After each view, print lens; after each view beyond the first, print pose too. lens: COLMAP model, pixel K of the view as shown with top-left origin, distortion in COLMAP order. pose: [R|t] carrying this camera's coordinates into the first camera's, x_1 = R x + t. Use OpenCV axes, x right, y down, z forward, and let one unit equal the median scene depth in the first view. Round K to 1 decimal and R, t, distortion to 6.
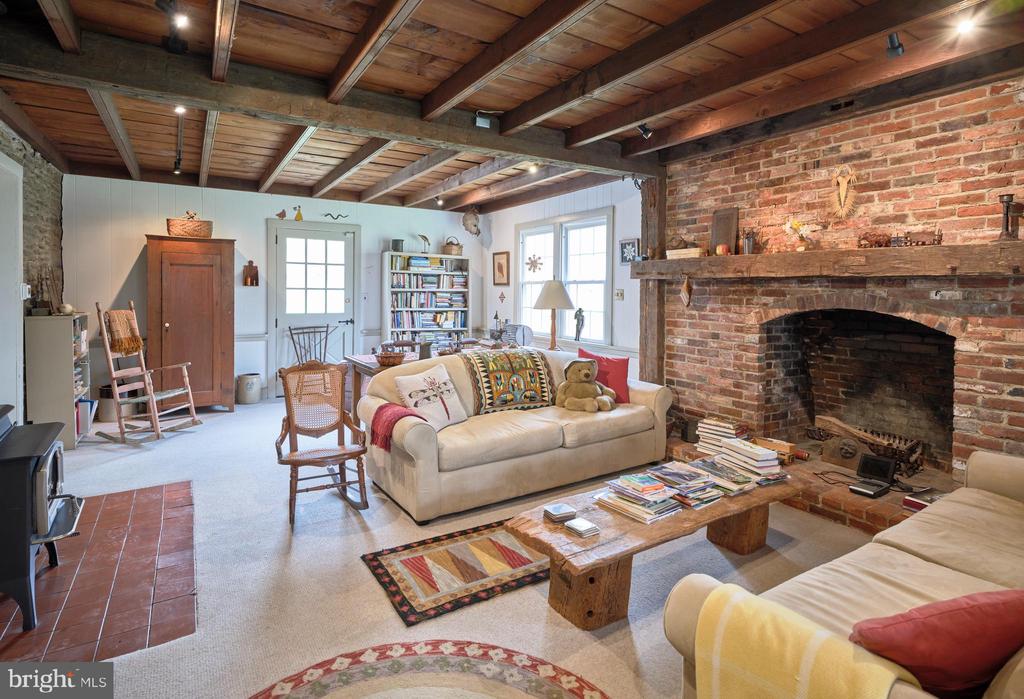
lens RADIAL K [[516.8, 0, 512.5], [0, 516.8, 301.2], [0, 0, 1]] dist [-0.002240, -0.000601]
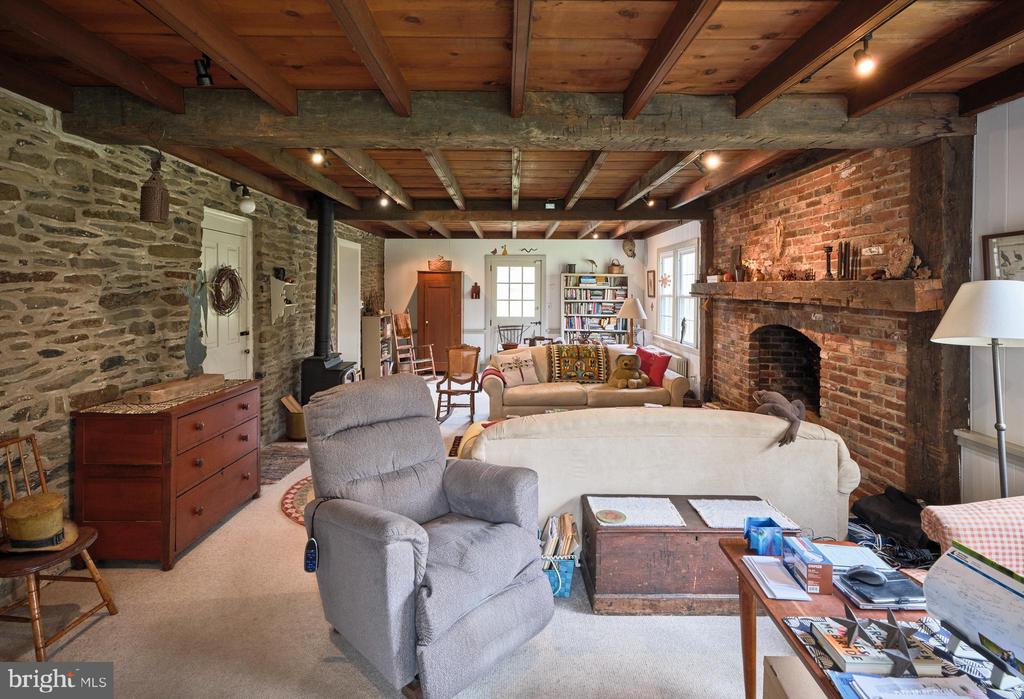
lens RADIAL K [[516.8, 0, 512.5], [0, 516.8, 301.2], [0, 0, 1]] dist [-0.002240, -0.000601]
pose [[0.848846, 0.005573, -0.528610, 0.472960], [-0.006261, 0.999980, 0.000488, -0.026304], [0.528603, 0.002895, 0.848864, -0.310460]]
